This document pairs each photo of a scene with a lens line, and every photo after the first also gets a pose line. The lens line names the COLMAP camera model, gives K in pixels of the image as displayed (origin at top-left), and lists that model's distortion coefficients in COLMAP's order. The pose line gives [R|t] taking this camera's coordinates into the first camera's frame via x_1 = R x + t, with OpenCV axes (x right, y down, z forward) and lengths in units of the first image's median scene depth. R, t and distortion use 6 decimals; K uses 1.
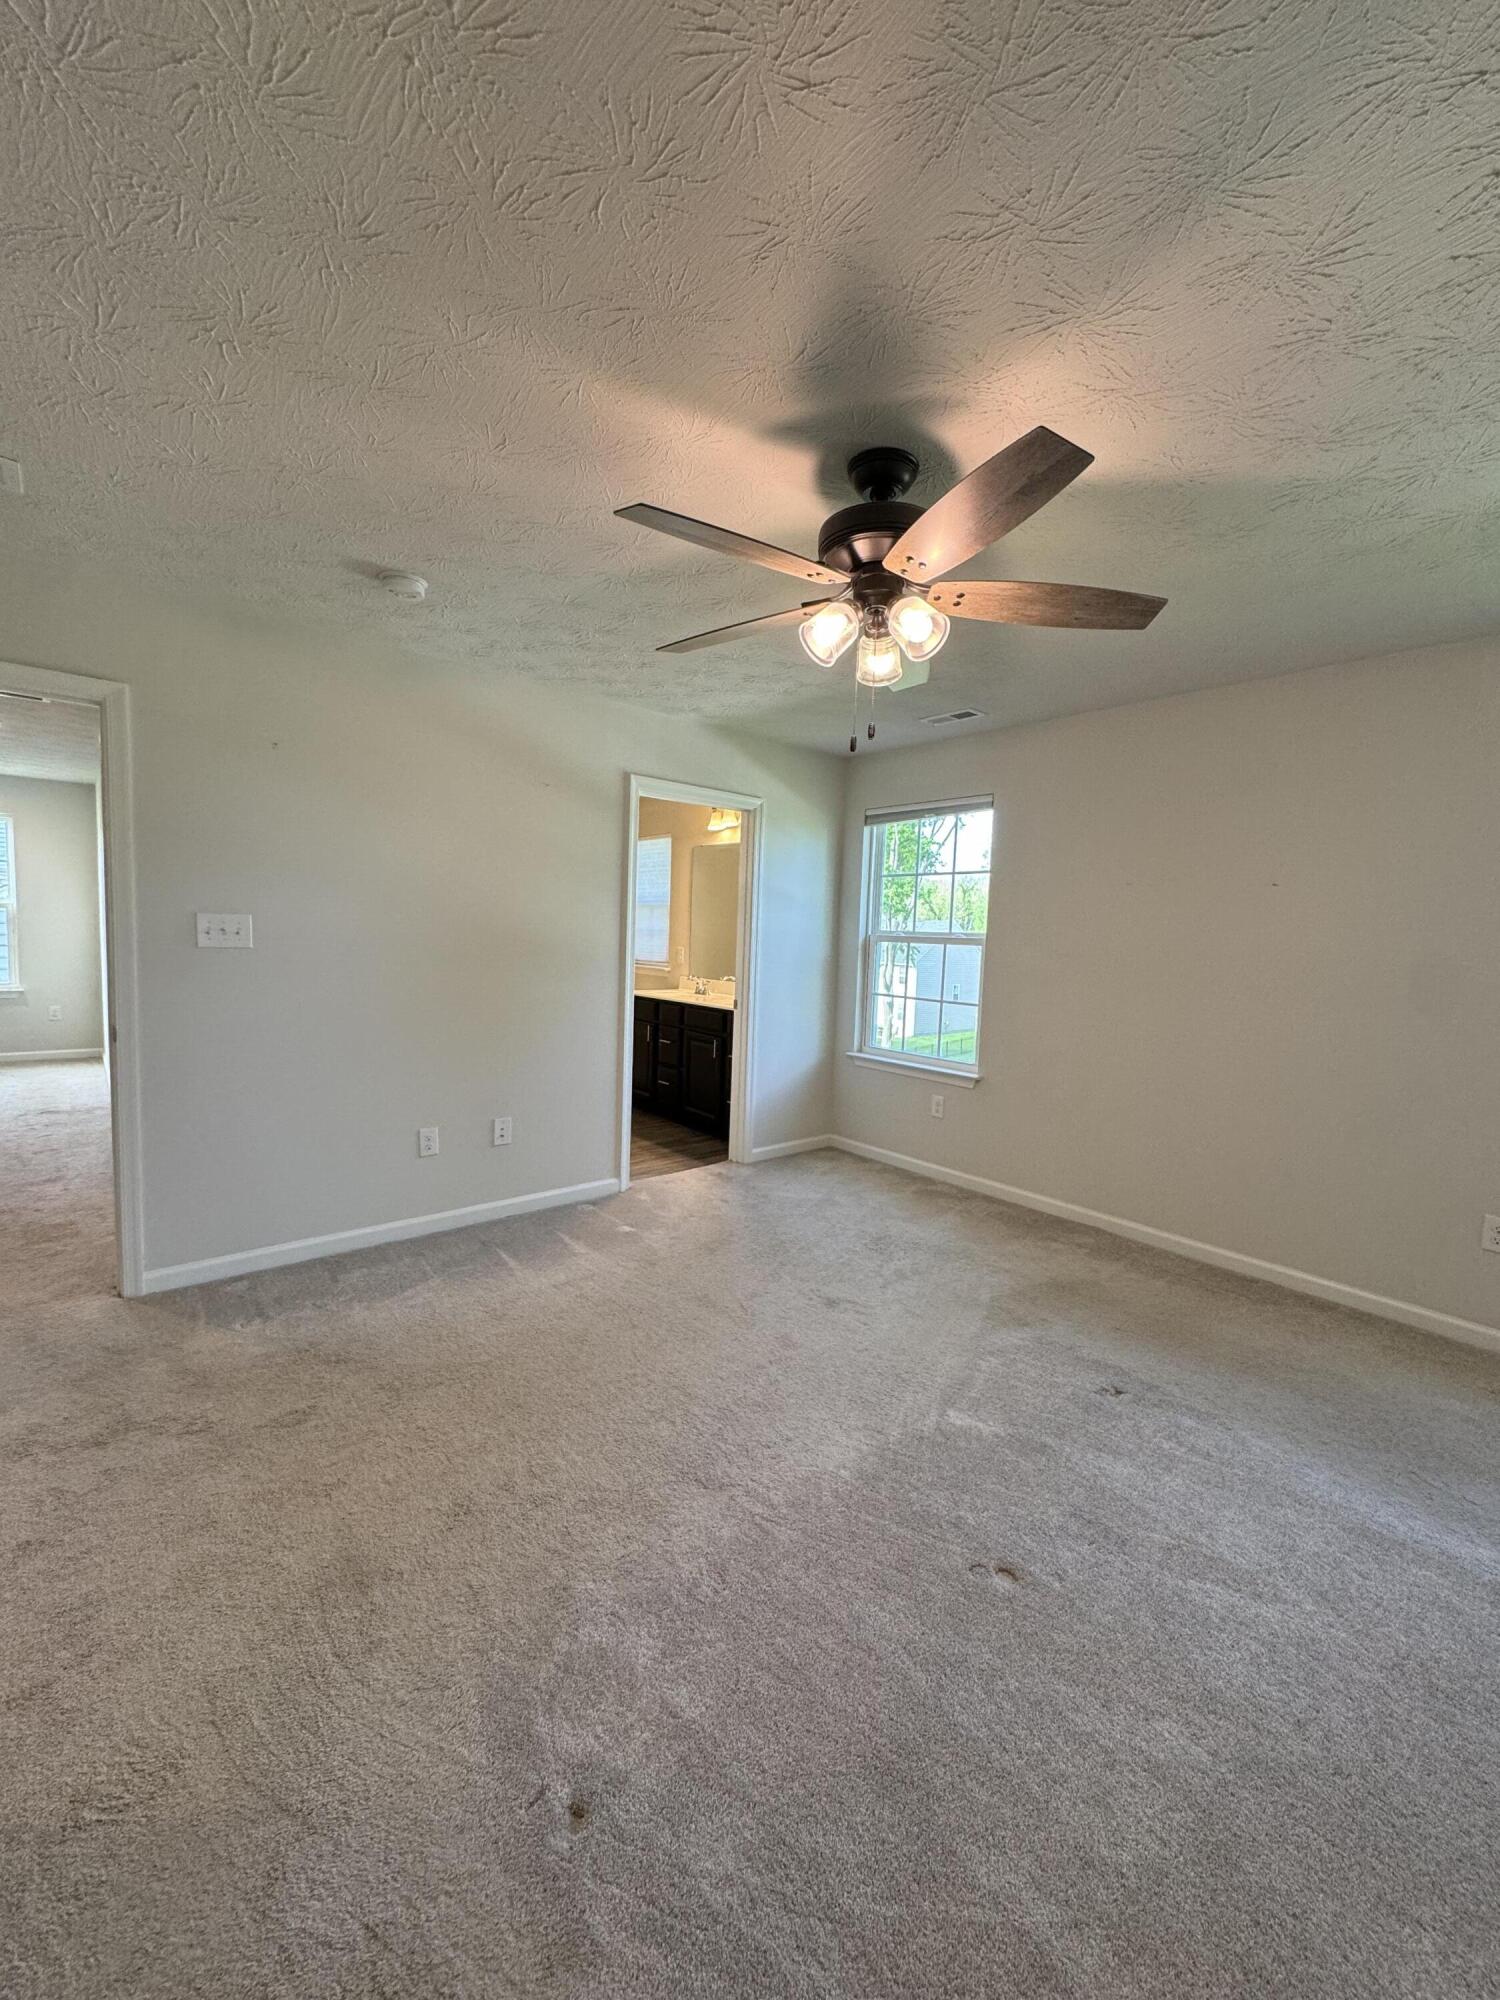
lens RADIAL K [[795.5, 0, 753.9], [0, 795.5, 994.4], [0, 0, 1]] dist [-0.001129, 0.000736]
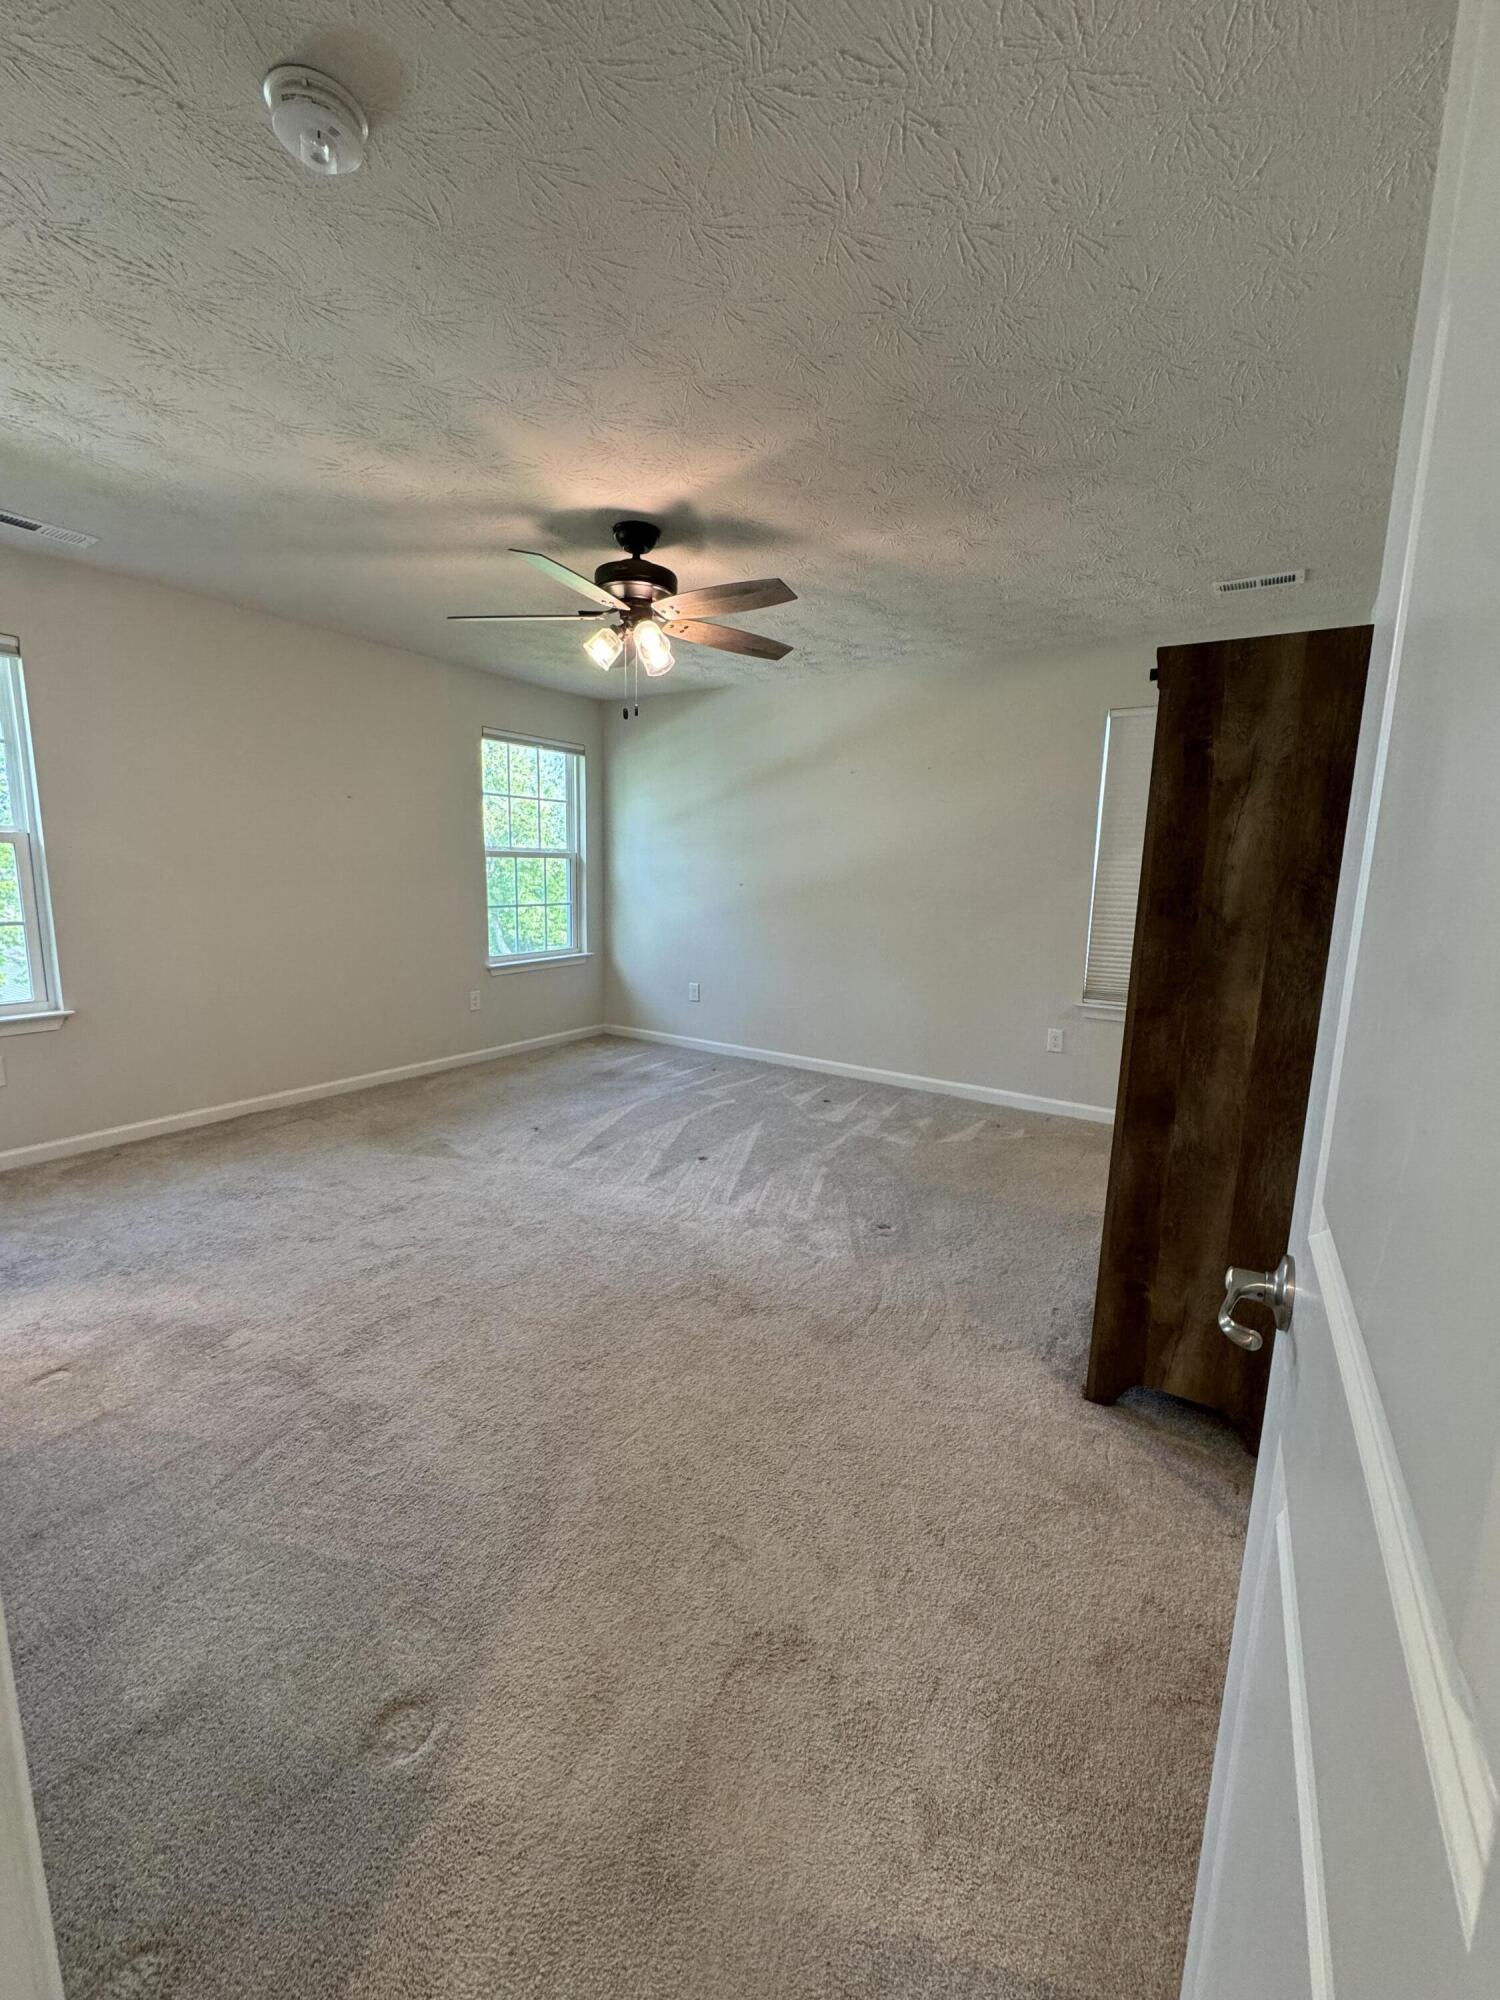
lens RADIAL K [[795.5, 0, 751.4], [0, 795.5, 998.2], [0, 0, 1]] dist [-0.001129, 0.000736]
pose [[-0.268340, -0.200189, 0.942294, -0.815361], [0.043475, 0.974656, 0.219445, -0.068338], [-0.962343, 0.099852, -0.252836, 0.693963]]
